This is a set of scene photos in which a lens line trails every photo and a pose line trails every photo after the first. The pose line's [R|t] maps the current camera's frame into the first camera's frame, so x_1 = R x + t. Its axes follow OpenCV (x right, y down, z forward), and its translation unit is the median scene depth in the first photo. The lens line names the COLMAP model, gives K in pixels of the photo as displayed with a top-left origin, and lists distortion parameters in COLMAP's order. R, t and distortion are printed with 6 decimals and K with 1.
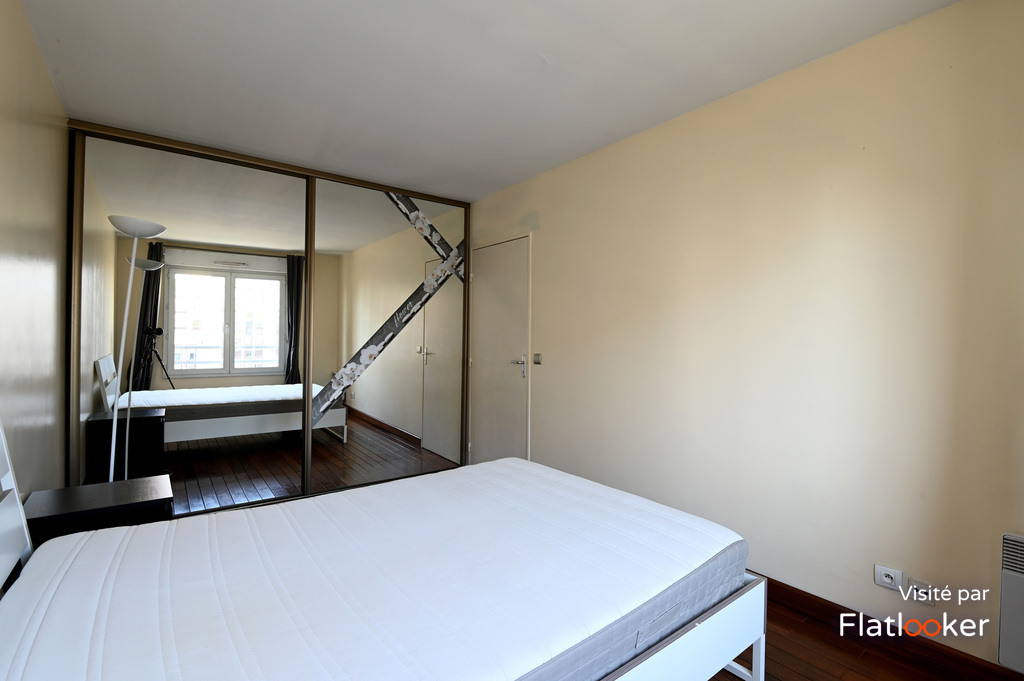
lens RADIAL K [[471.8, 0, 515.0], [0, 471.8, 335.1], [0, 0, 1]] dist [-0.013379, -0.000776]
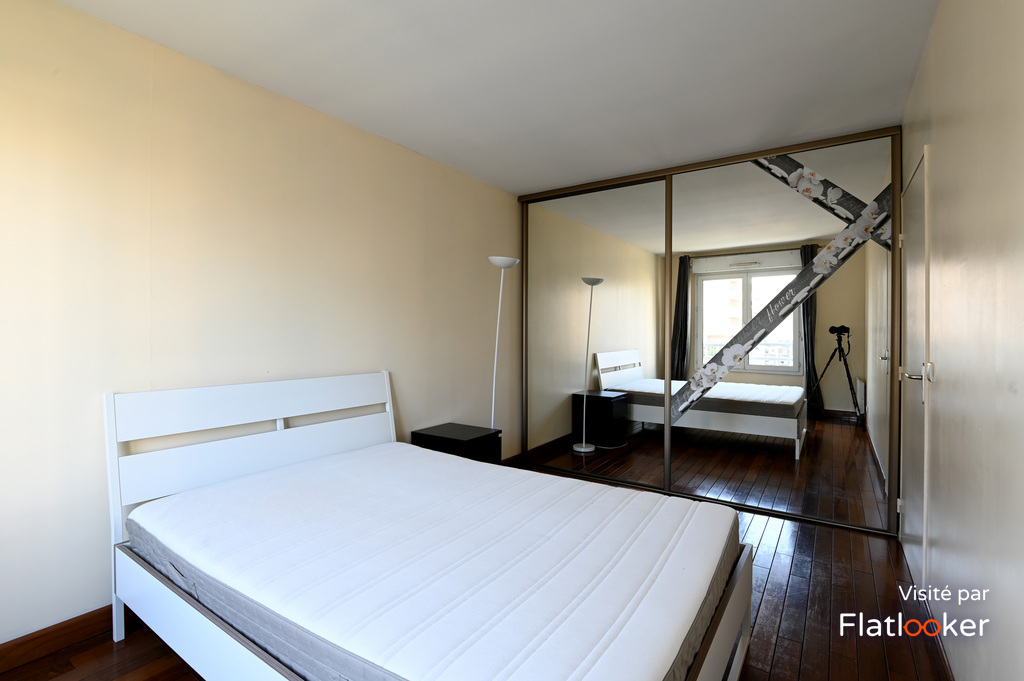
lens RADIAL K [[471.8, 0, 515.0], [0, 471.8, 335.1], [0, 0, 1]] dist [-0.013379, -0.000776]
pose [[0.310982, -0.003739, -0.950408, 0.362912], [0.007369, 0.999972, -0.001523, 0.002933], [0.950387, -0.006530, 0.311001, 0.323310]]
